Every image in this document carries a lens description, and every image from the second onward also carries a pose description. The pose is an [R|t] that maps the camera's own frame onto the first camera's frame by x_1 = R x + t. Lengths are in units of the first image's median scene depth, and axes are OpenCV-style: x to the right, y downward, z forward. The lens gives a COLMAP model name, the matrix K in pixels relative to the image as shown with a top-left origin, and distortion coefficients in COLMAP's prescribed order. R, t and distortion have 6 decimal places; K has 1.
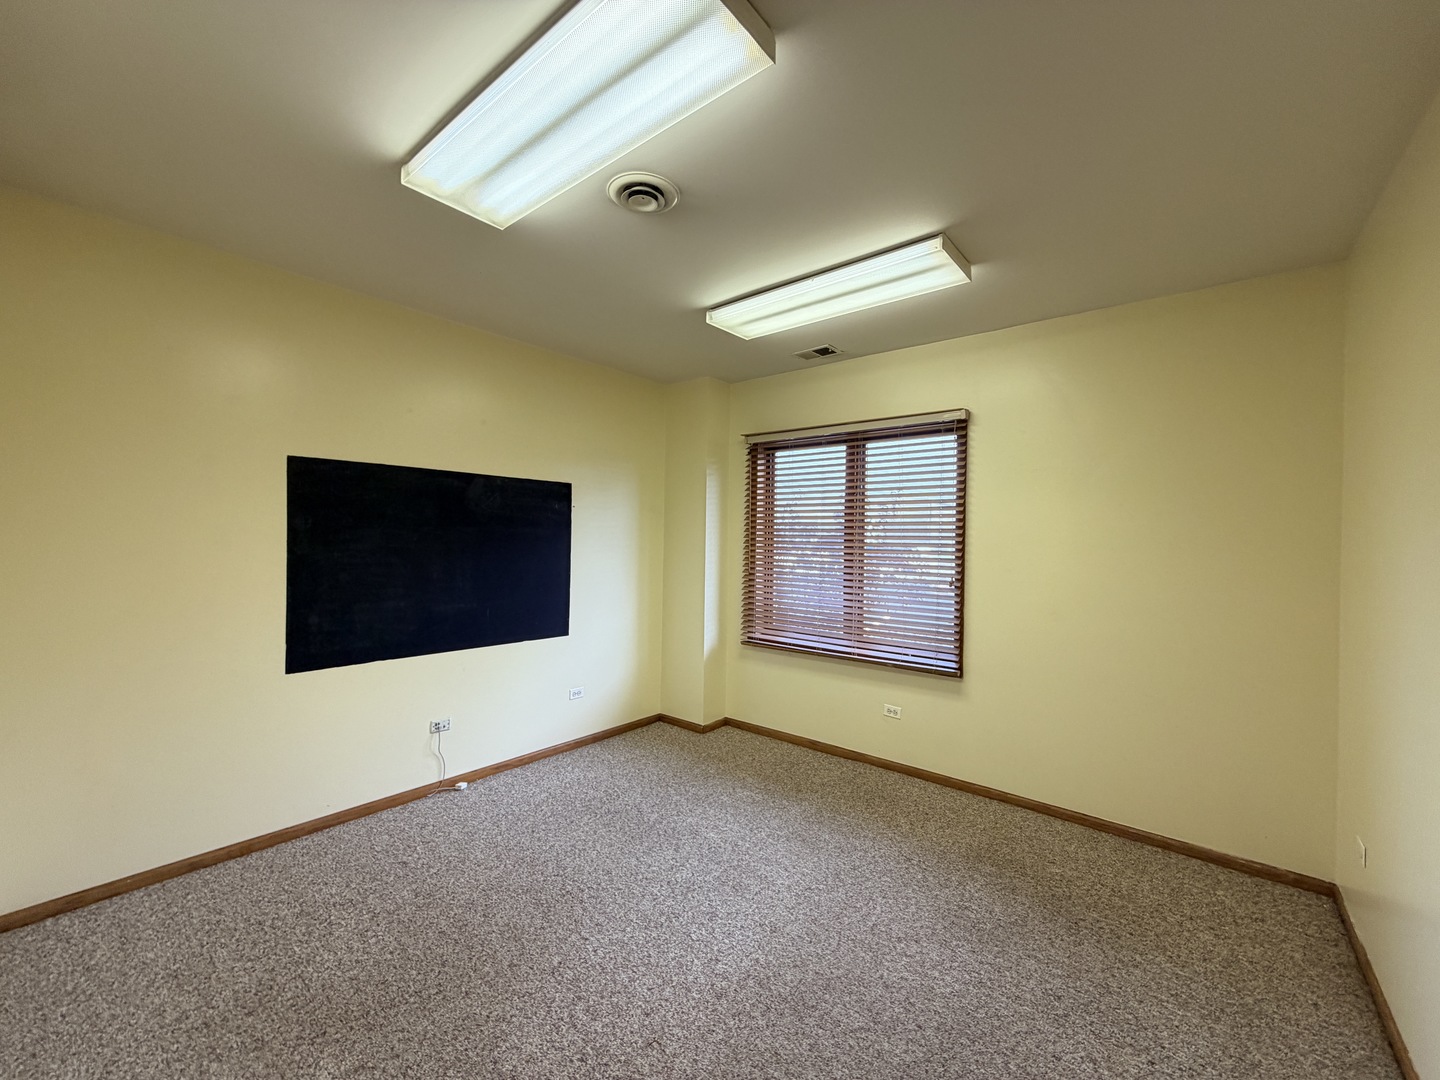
lens RADIAL K [[573.9, 0, 703.8], [0, 573.9, 532.2], [0, 0, 1]] dist [0.000913, -0.000692]
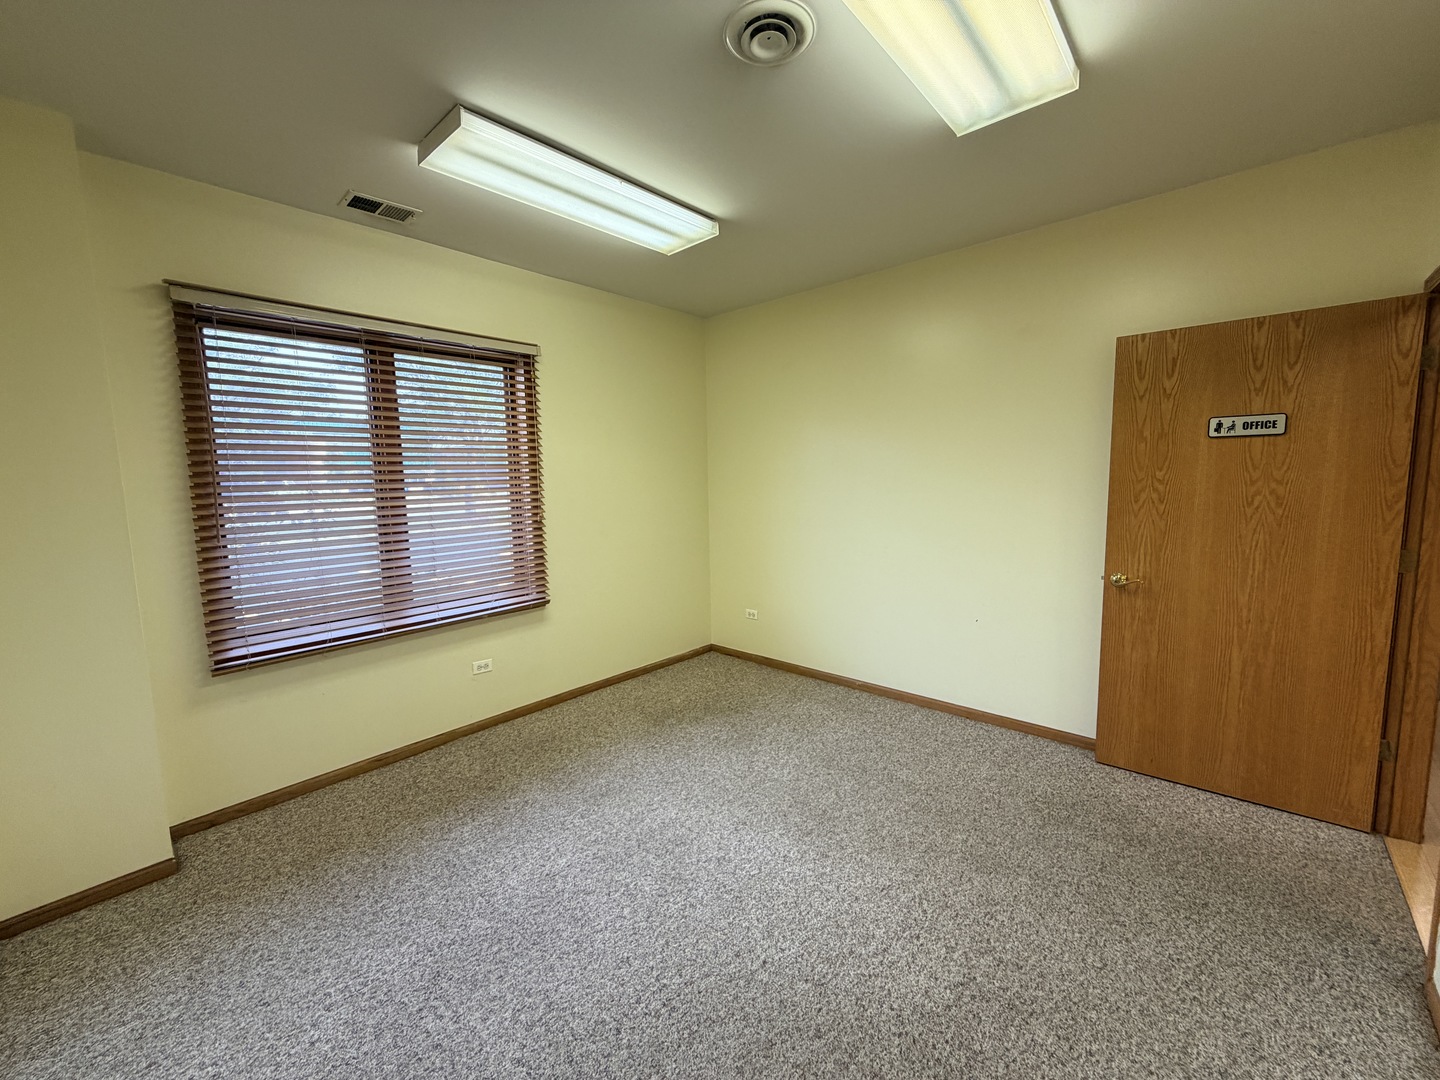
lens RADIAL K [[573.9, 0, 726.9], [0, 573.9, 542.1], [0, 0, 1]] dist [0.000913, -0.000692]
pose [[0.018932, -0.134437, 0.990741, -0.588918], [0.009076, 0.990901, 0.134285, -0.003924], [-0.999780, 0.006450, 0.019980, 0.642449]]
